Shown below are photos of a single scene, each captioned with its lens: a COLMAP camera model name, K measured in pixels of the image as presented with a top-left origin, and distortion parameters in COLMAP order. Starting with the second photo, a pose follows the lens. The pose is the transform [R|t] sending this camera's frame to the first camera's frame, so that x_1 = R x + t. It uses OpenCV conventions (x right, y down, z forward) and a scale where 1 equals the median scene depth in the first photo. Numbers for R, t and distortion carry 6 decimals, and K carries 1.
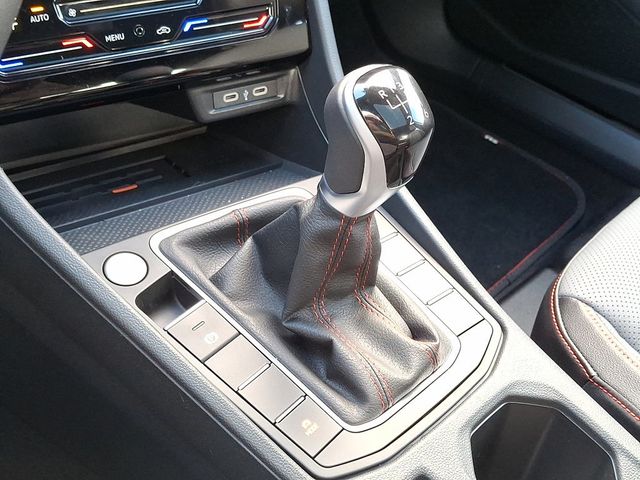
lens RADIAL K [[762.0, 0, 320.0], [0, 762.0, 240.0], [0, 0, 1]] dist [0.336154, -1.427266]
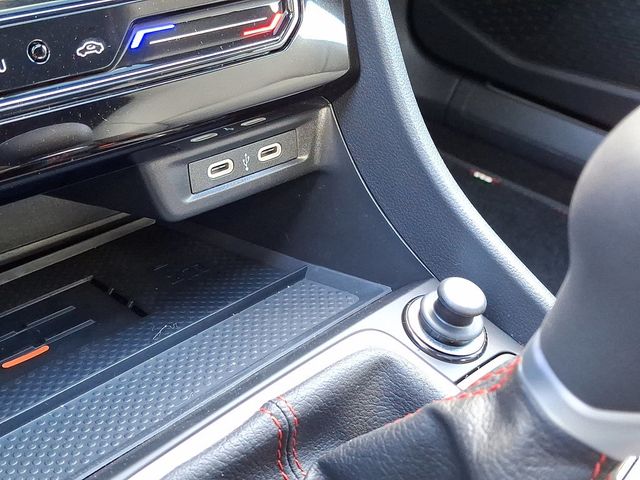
lens RADIAL K [[762.0, 0, 320.0], [0, 762.0, 240.0], [0, 0, 1]] dist [0.336154, -1.427266]
pose [[0.986342, -0.088966, 0.138616, -0.120720], [0.094100, 0.995082, -0.030921, -0.108353], [-0.135183, 0.043542, 0.989863, 0.447555]]
